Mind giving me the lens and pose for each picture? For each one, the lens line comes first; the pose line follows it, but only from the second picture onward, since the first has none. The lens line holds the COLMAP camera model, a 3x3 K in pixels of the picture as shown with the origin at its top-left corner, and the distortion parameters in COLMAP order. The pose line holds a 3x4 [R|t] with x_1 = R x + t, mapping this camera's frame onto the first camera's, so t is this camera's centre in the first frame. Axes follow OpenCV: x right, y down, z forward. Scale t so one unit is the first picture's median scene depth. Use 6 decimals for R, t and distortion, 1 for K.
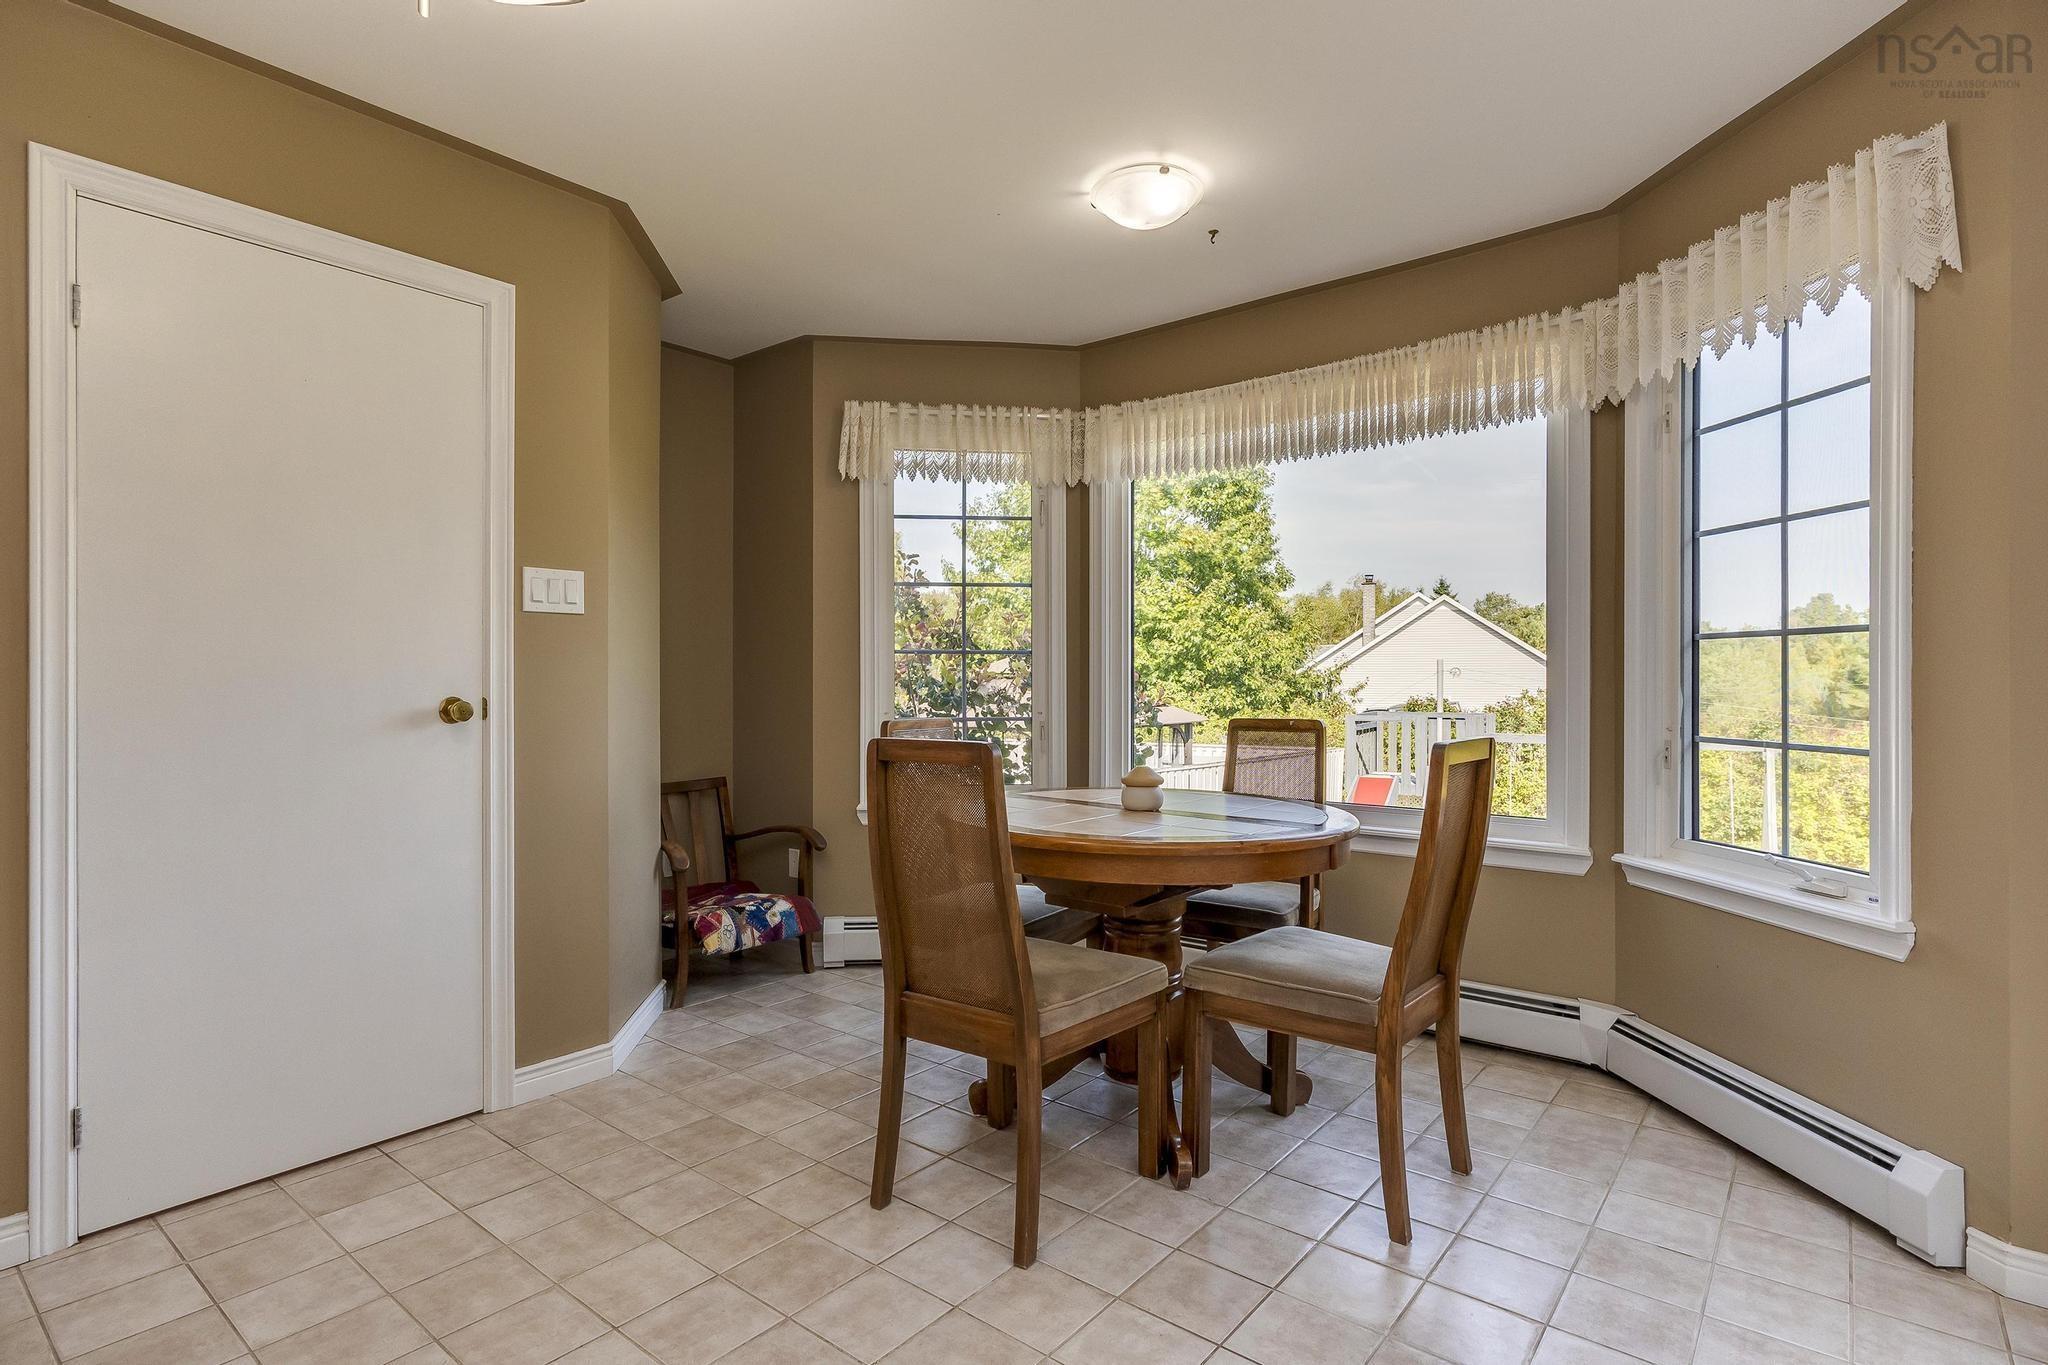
lens RADIAL K [[1019.9, 0, 1024.0], [0, 1019.9, 682.5], [0, 0, 1]] dist [0.001345, 0.000726]
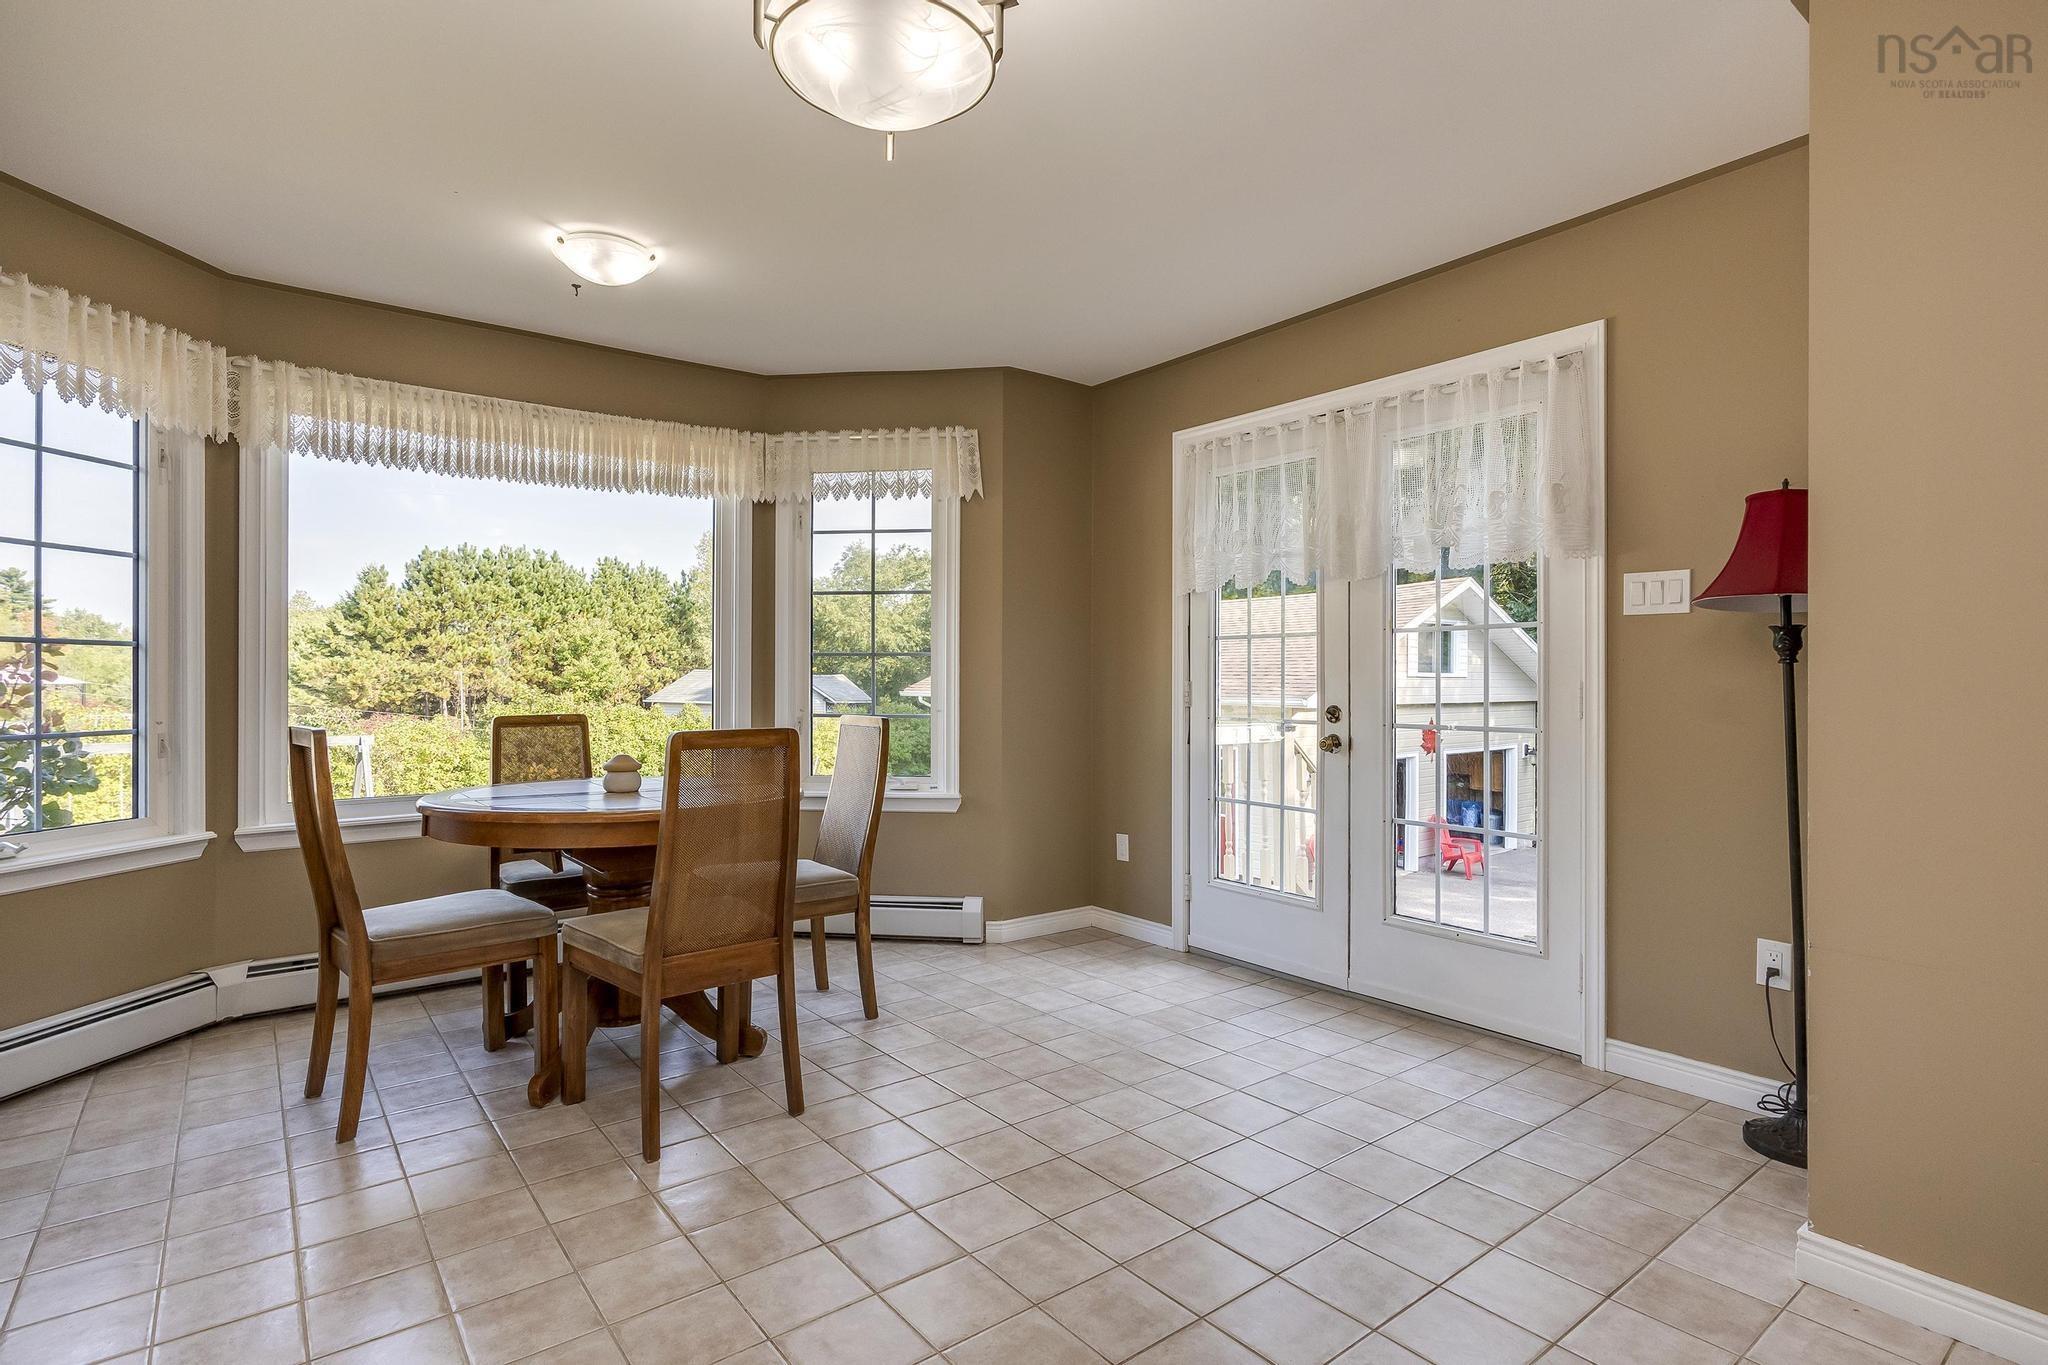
lens RADIAL K [[1019.9, 0, 1024.0], [0, 1019.9, 682.5], [0, 0, 1]] dist [0.001345, 0.000726]
pose [[0.228018, -0.002904, 0.973653, -0.910927], [0.004929, 0.999986, 0.001828, 0.000086], [-0.973644, 0.004382, 0.228029, 0.292198]]
